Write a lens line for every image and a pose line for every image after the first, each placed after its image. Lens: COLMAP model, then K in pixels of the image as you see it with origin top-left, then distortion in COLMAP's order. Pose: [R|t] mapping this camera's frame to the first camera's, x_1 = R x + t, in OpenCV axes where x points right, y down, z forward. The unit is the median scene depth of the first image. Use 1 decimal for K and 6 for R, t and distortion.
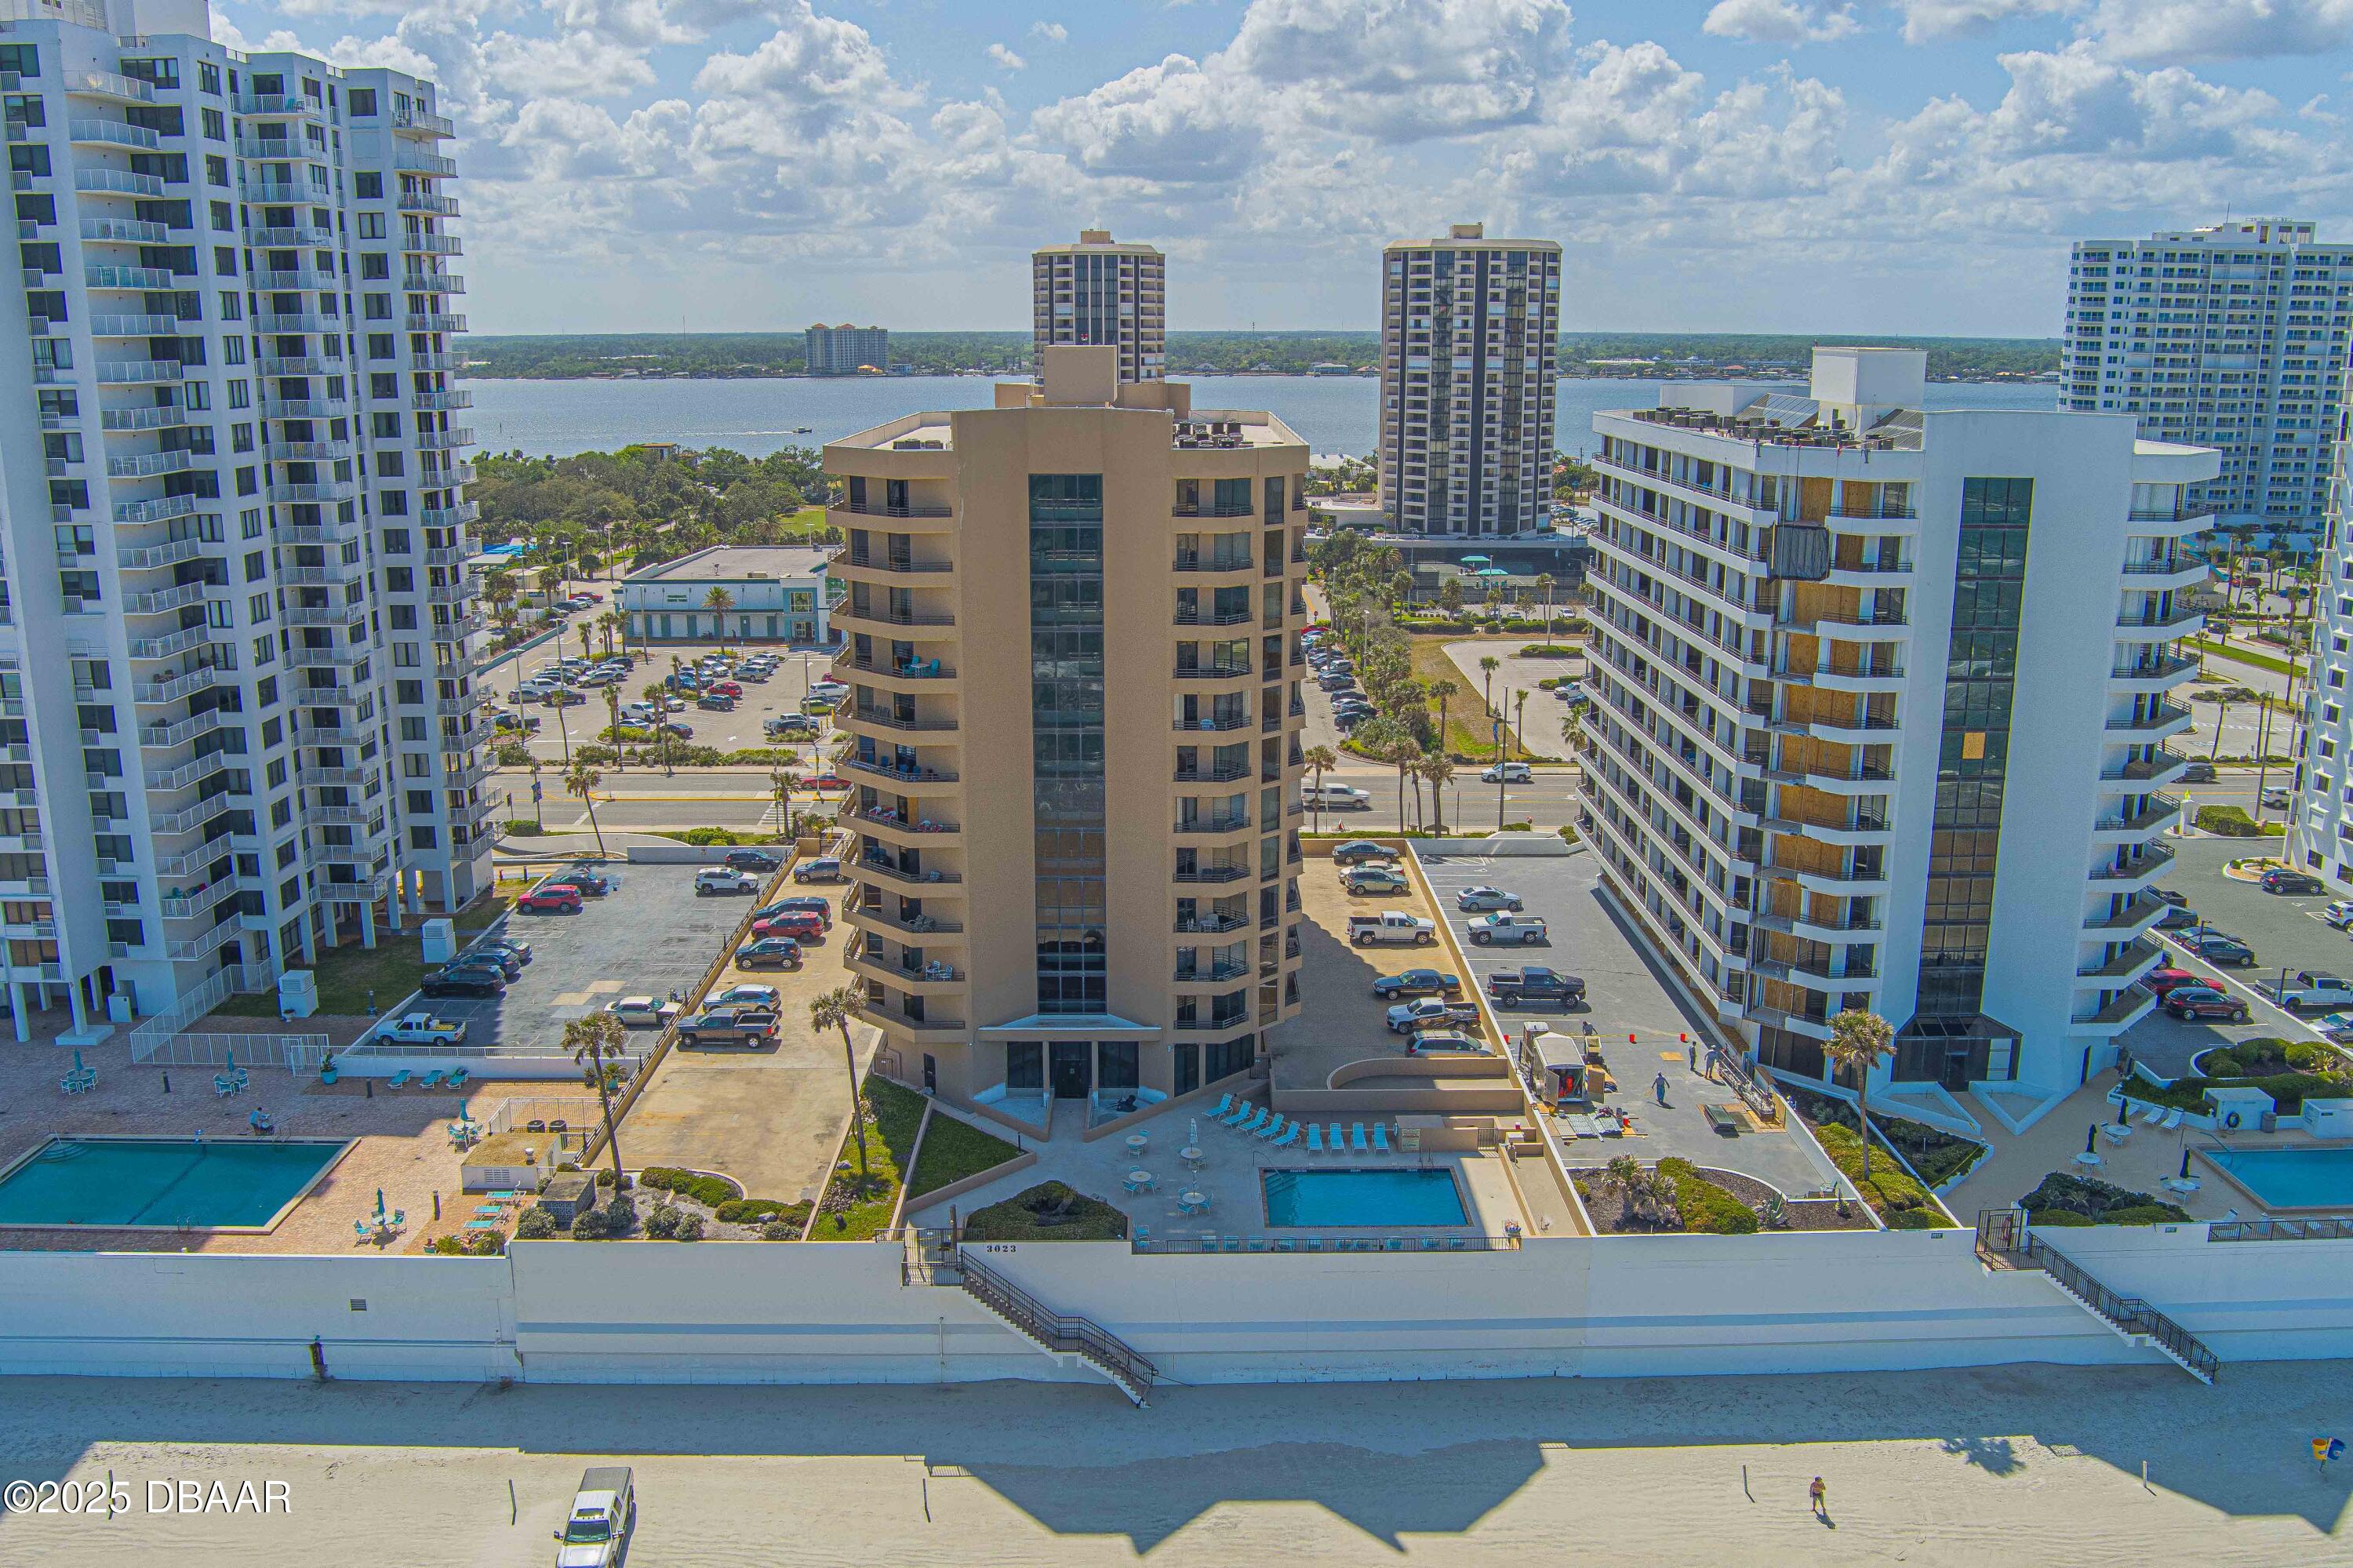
lens RADIAL K [[1887.5, 0, 1176.5], [0, 1887.5, 784.0], [0, 0, 1]] dist [-0.077973, 0.021729]
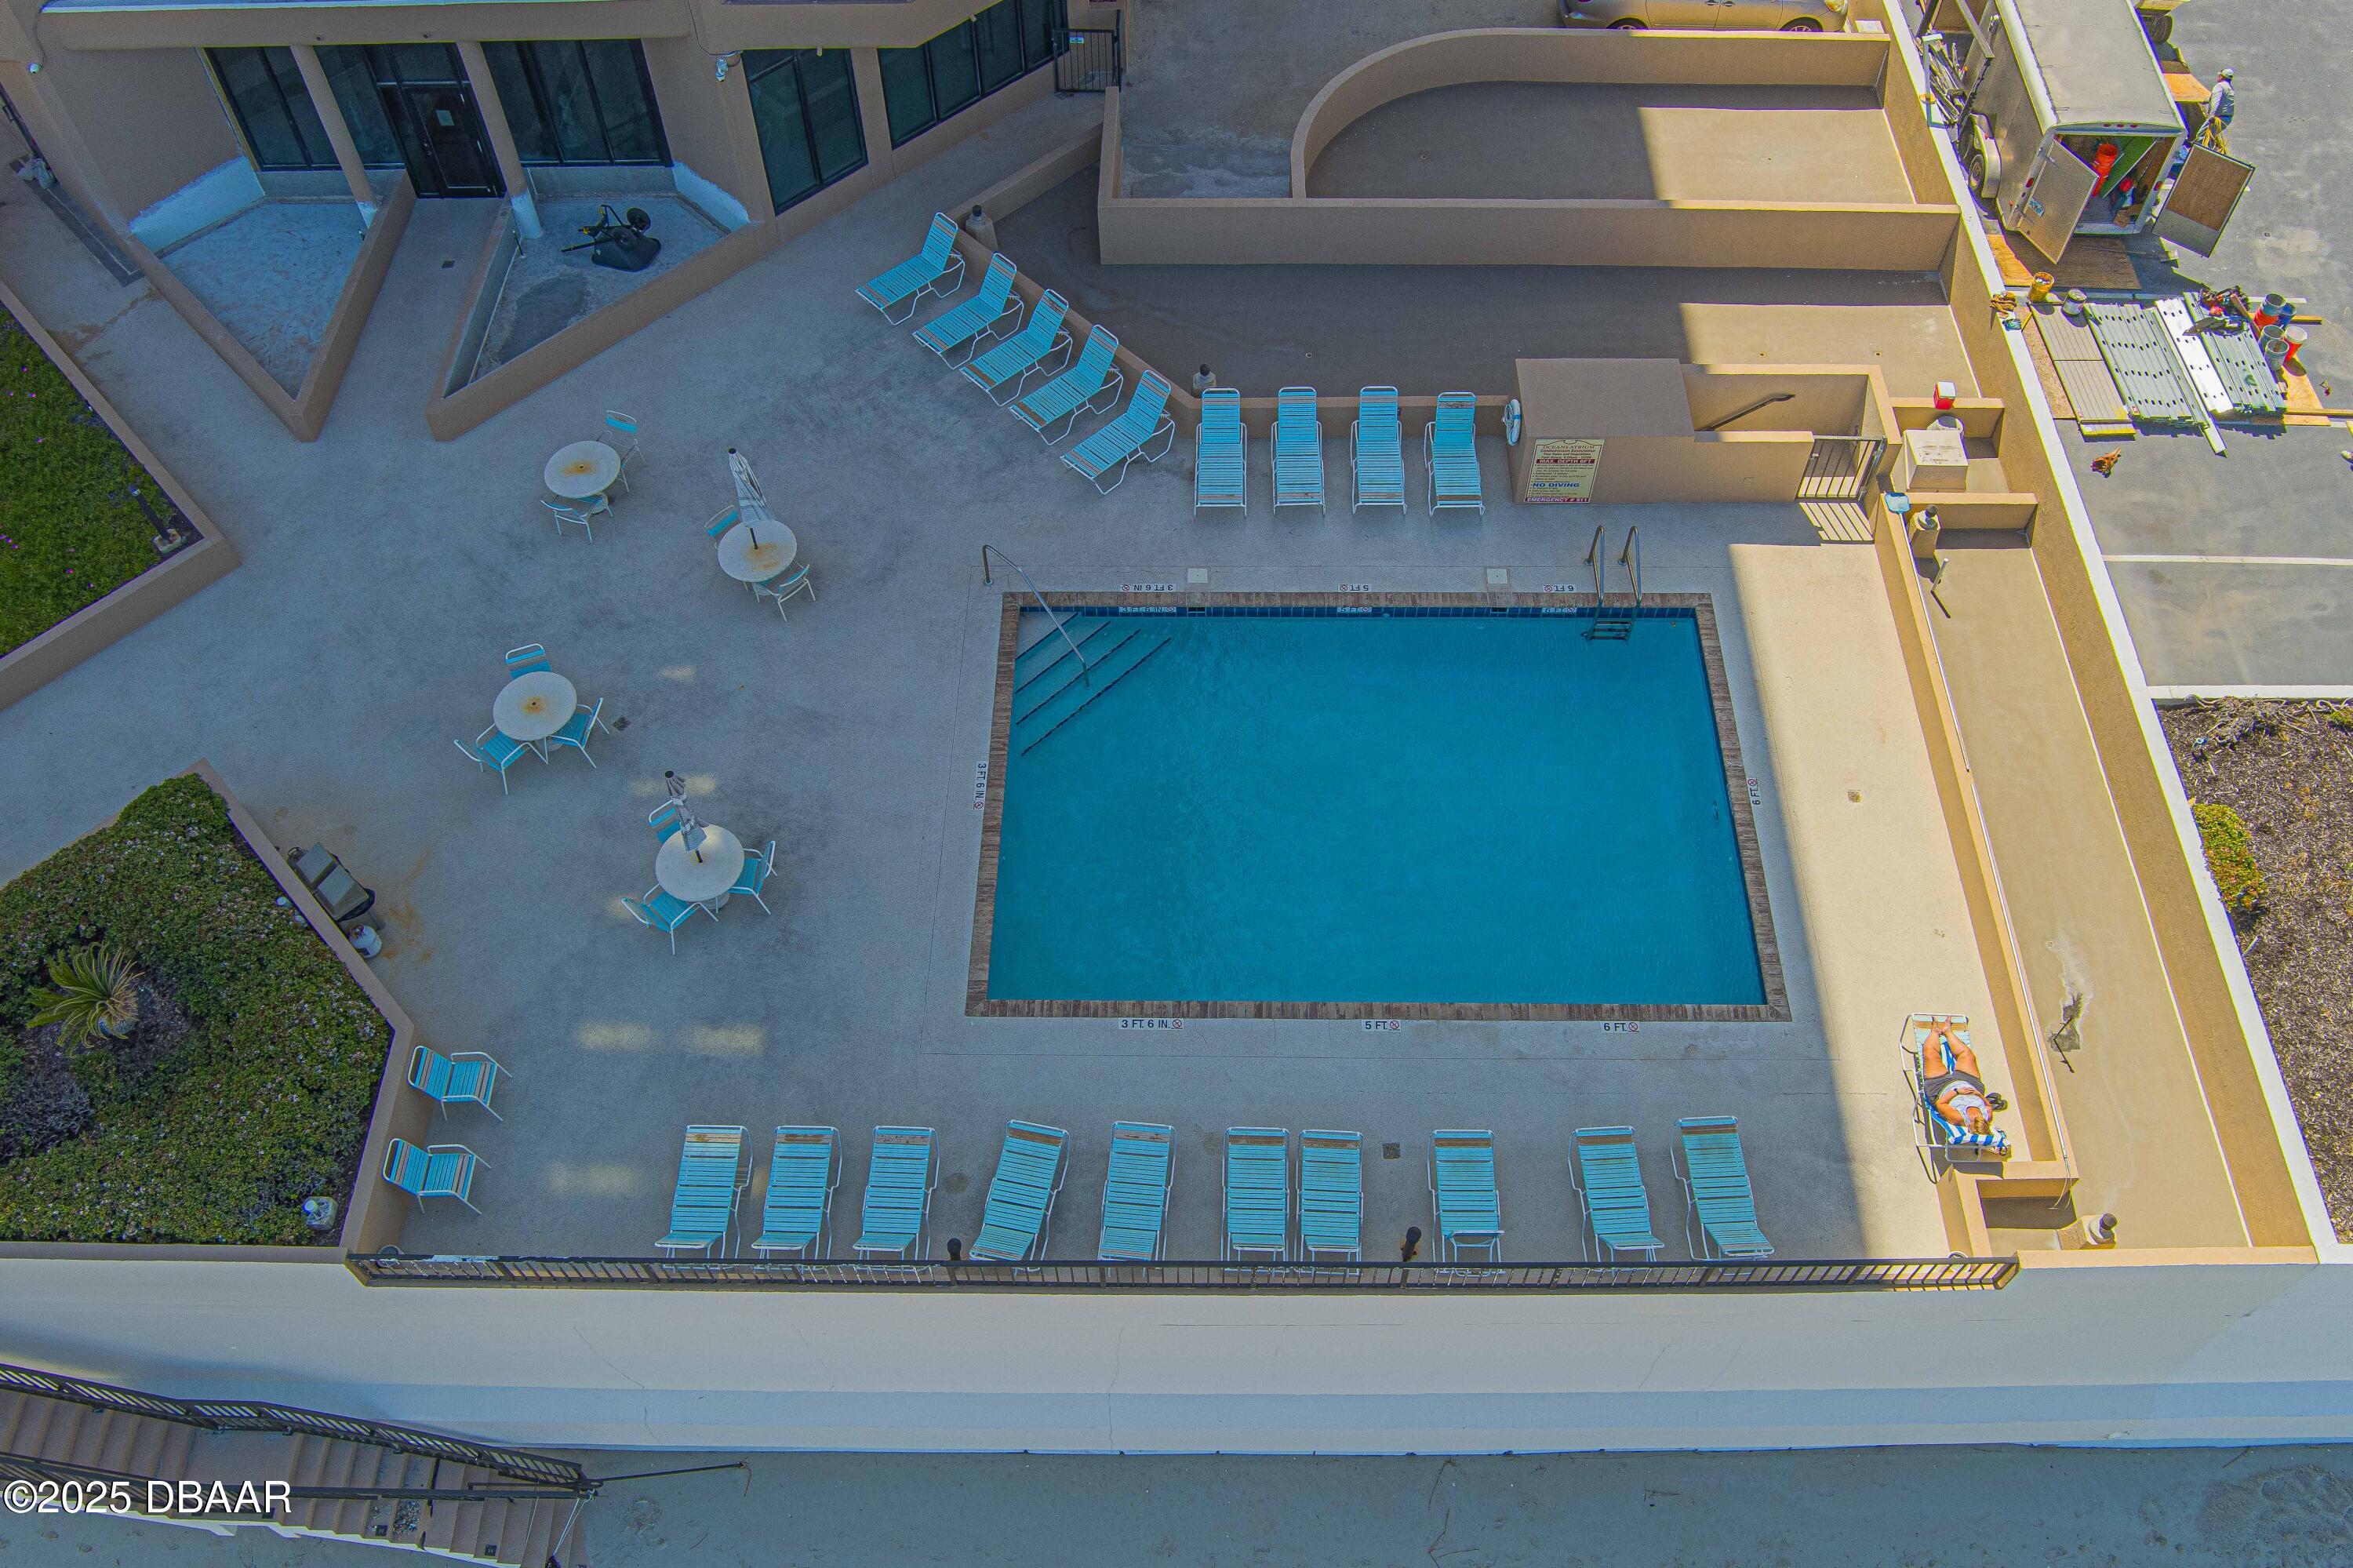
lens RADIAL K [[1887.5, 0, 1176.5], [0, 1887.5, 784.0], [0, 0, 1]] dist [-0.077973, 0.021729]
pose [[0.999625, 0.010369, -0.025340, 0.075934], [0.008967, 0.750476, 0.660837, 0.041082], [0.025869, -0.660817, 0.750101, 0.769515]]
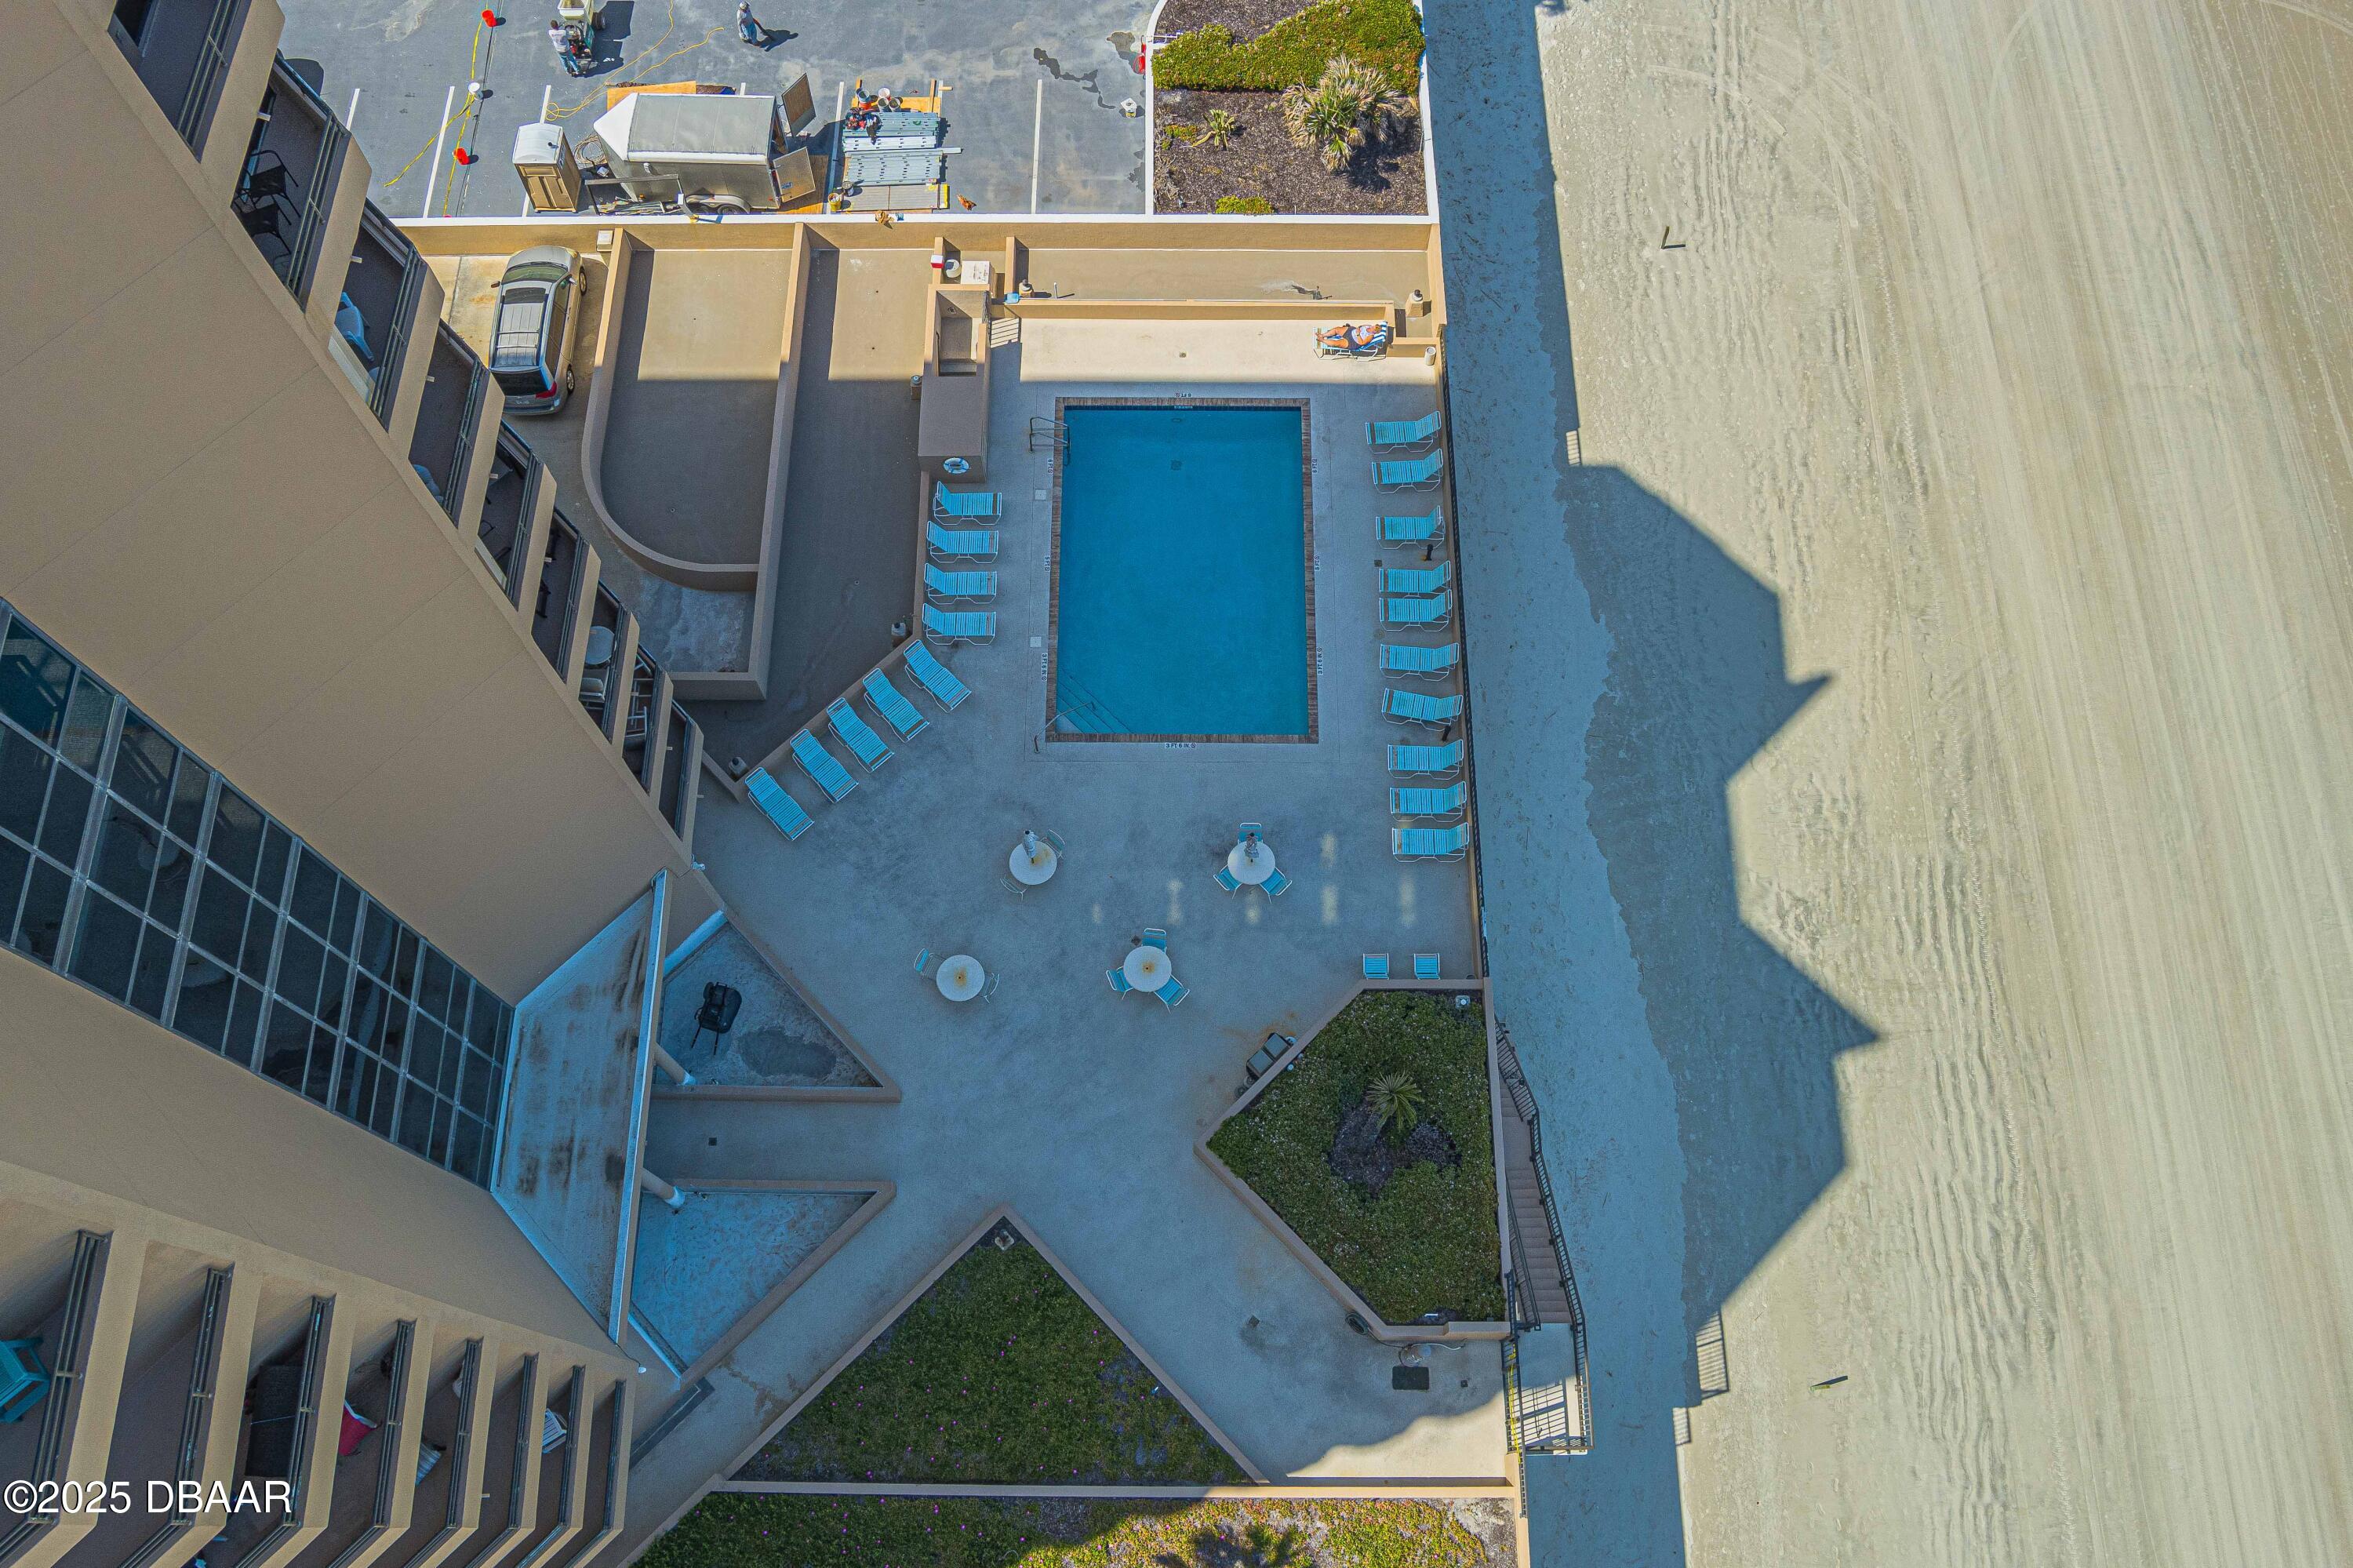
lens RADIAL K [[1887.5, 0, 1176.5], [0, 1887.5, 784.0], [0, 0, 1]] dist [-0.077973, 0.021729]
pose [[0.010568, -0.929614, 0.368383, -0.144189], [0.235553, 0.360350, 0.902586, -0.221086], [-0.971804, 0.077235, 0.222782, 0.856035]]
